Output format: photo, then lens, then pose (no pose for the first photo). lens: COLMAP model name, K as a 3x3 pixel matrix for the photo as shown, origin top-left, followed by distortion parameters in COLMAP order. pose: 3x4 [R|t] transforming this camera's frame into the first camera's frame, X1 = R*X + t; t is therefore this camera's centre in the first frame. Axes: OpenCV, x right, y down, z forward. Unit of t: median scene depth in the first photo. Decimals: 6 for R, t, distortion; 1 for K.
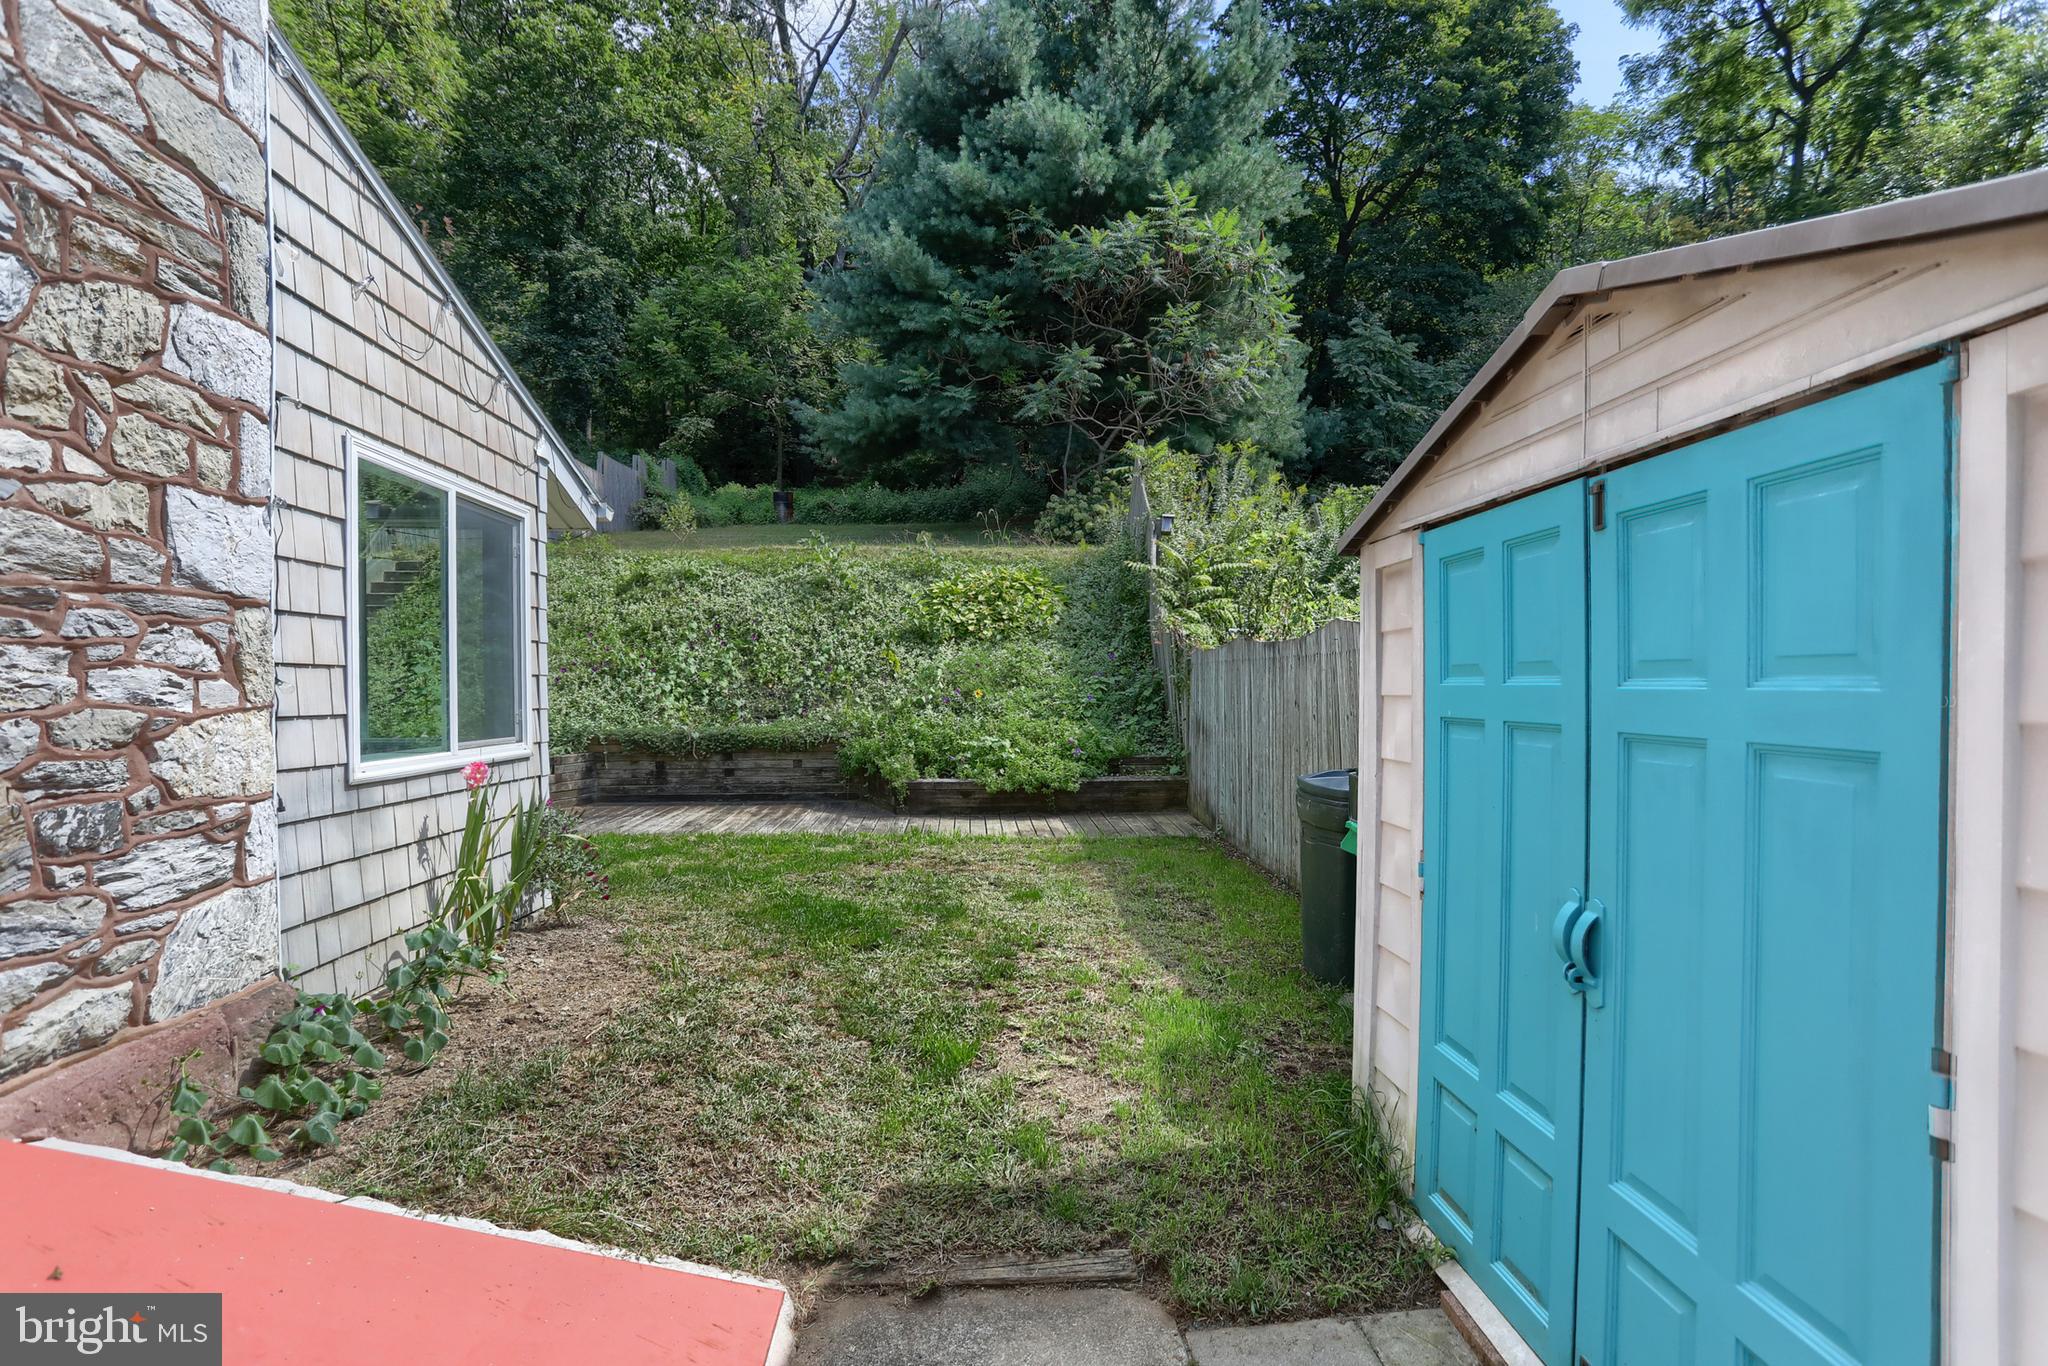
lens RADIAL K [[1037.2, 0, 1031.7], [0, 1037.2, 717.8], [0, 0, 1]] dist [-0.051932, 0.032709]
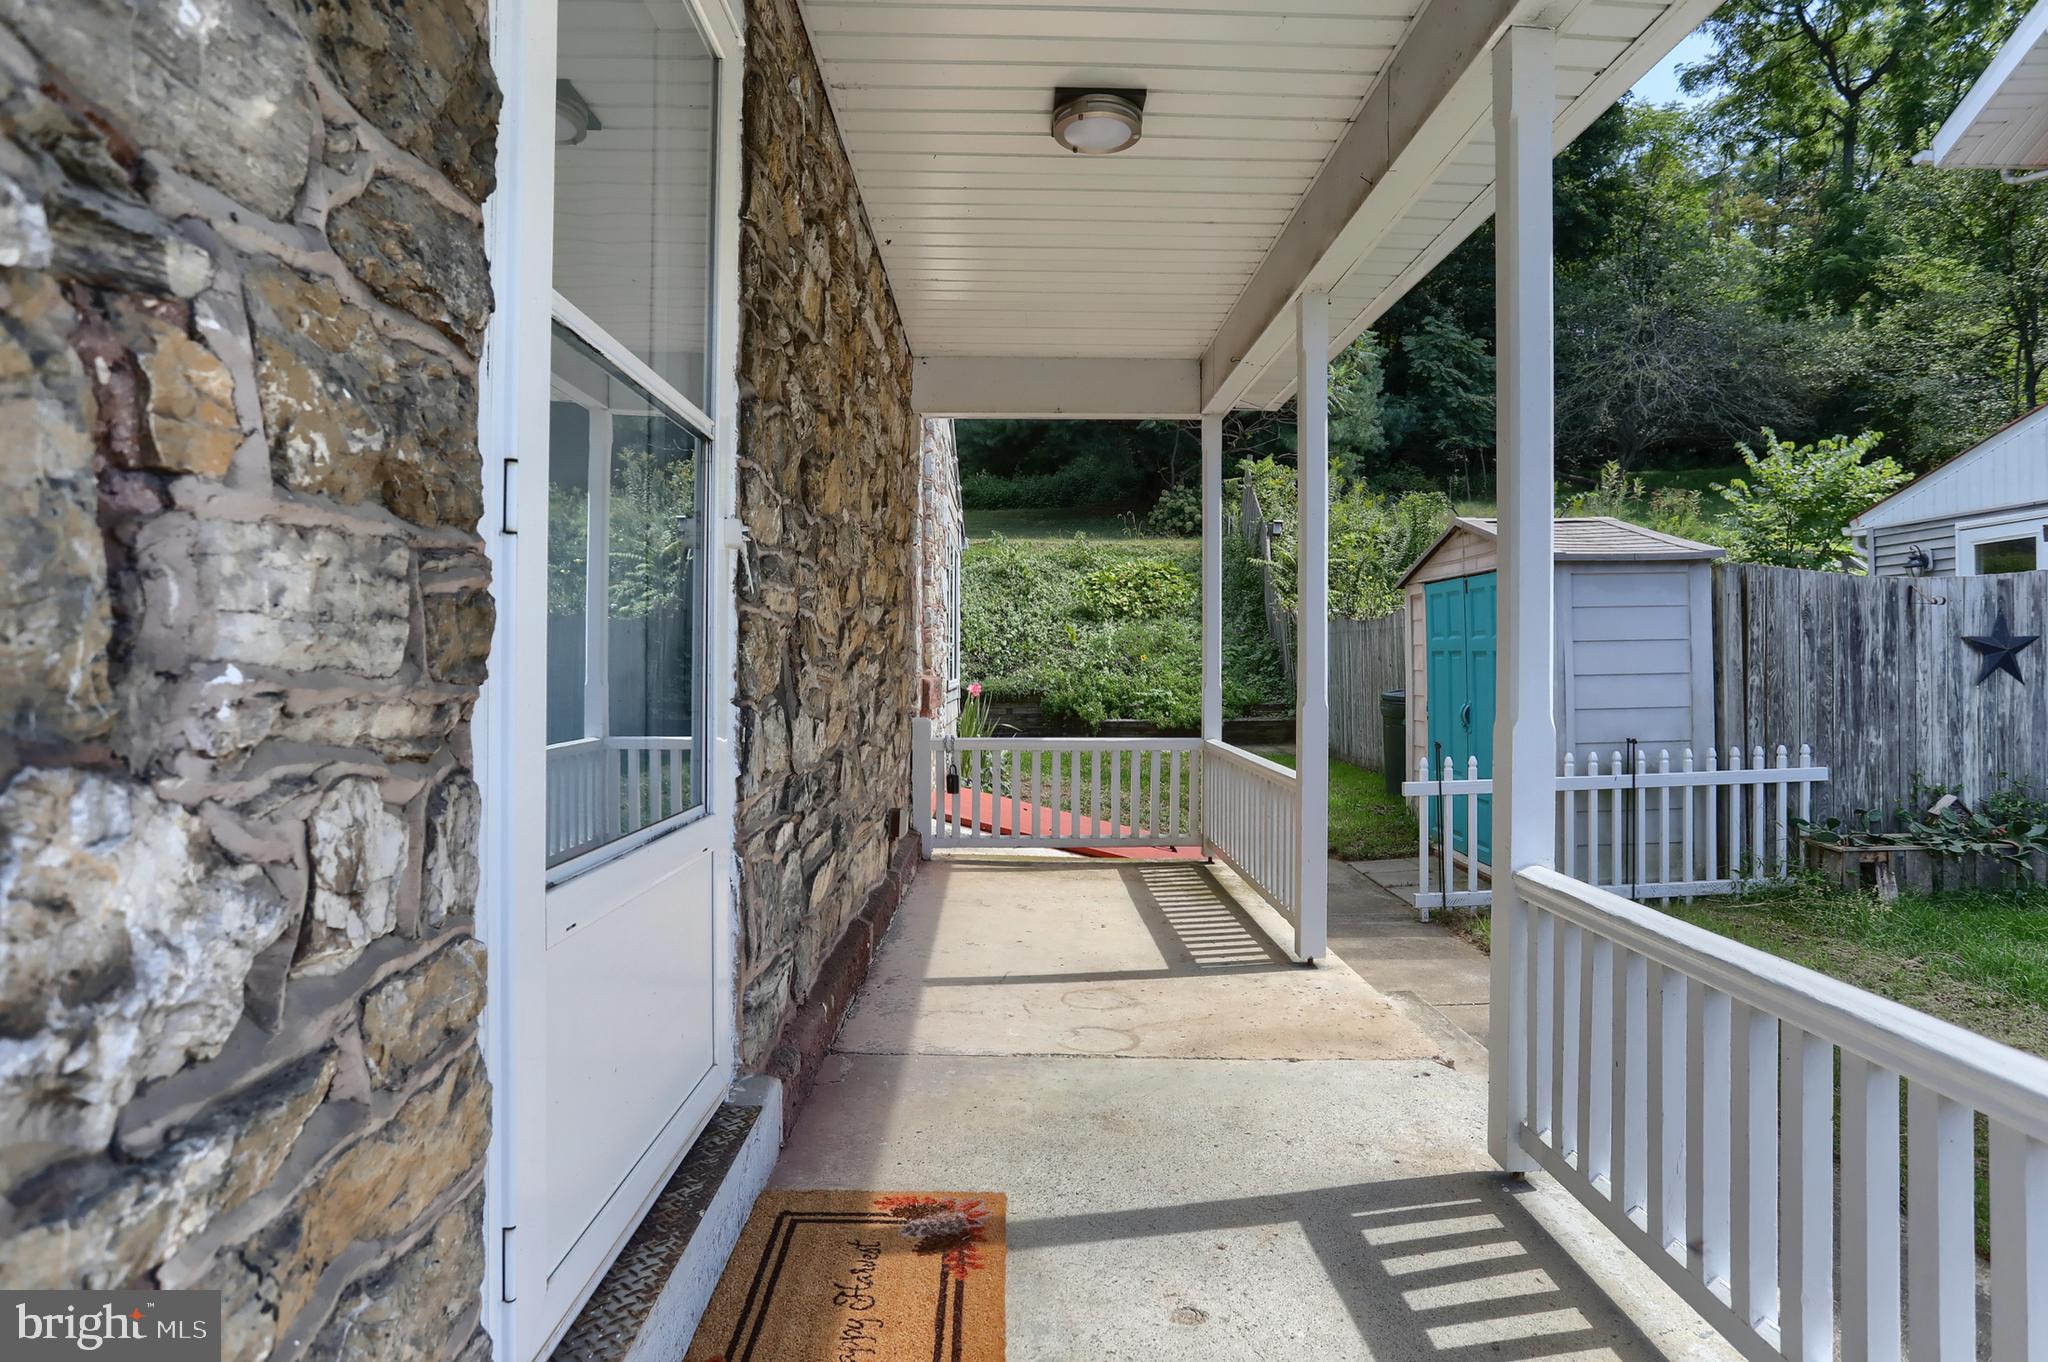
lens RADIAL K [[1136.4, 0, 1095.1], [0, 1136.4, 627.0], [0, 0, 1]] dist [0.000396, 0.001137]
pose [[0.999974, -0.004274, 0.005838, -0.102936], [0.004628, 0.998066, -0.061991, 0.023106], [-0.005562, 0.062016, 0.998060, -0.399989]]
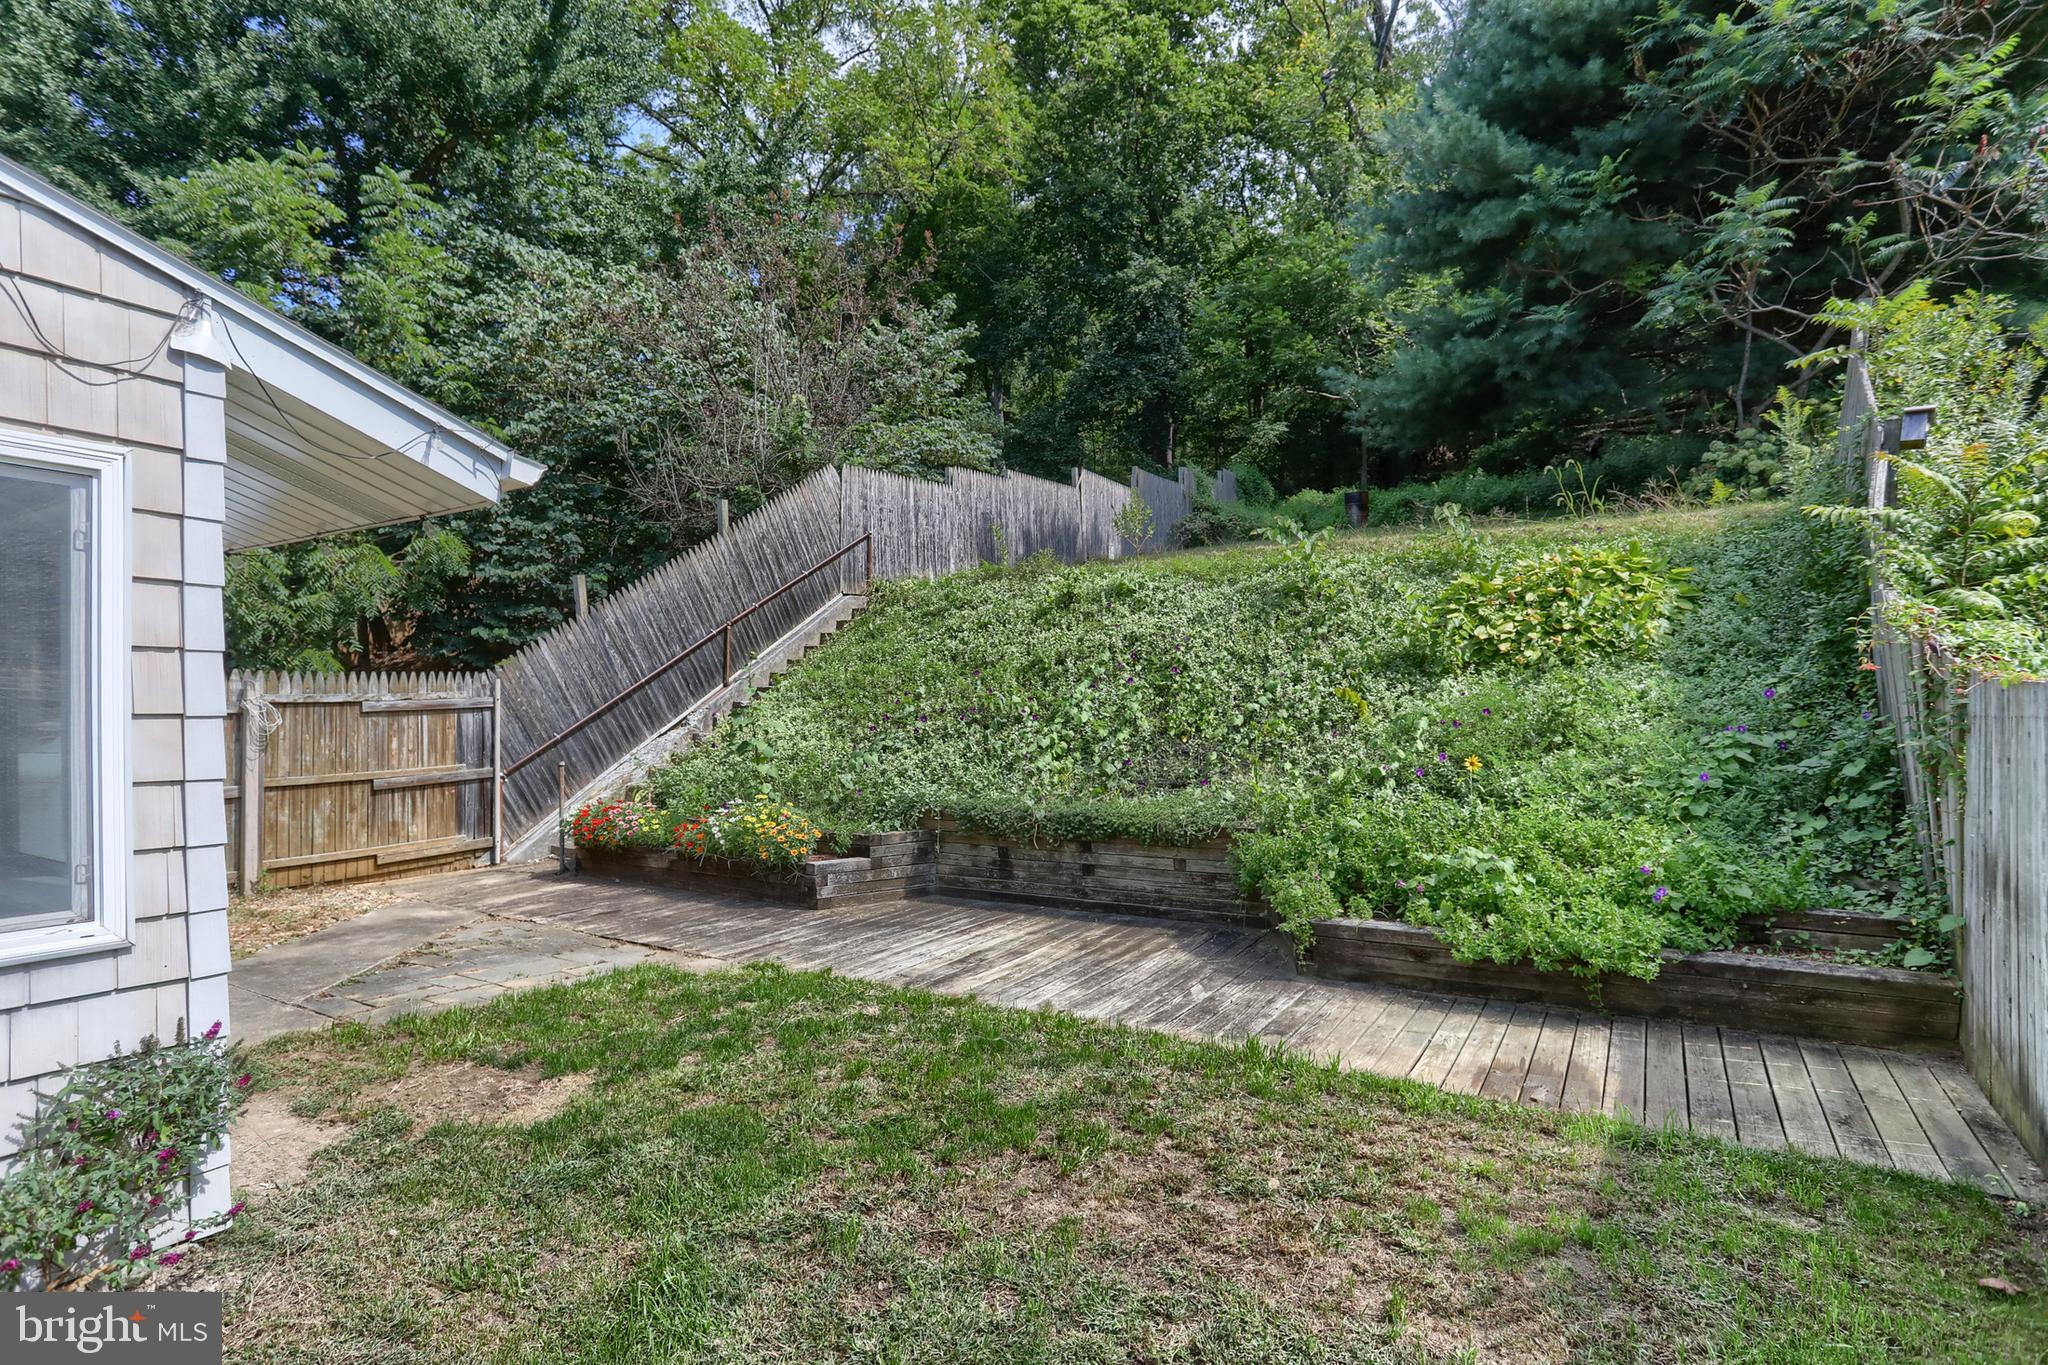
lens RADIAL K [[1037.2, 0, 1031.7], [0, 1037.2, 717.3], [0, 0, 1]] dist [-0.051932, 0.032709]
pose [[0.817845, 0.001323, -0.575438, 0.061444], [-0.014818, 0.999714, -0.018761, -0.029183], [0.575248, 0.023870, 0.817630, 0.340457]]
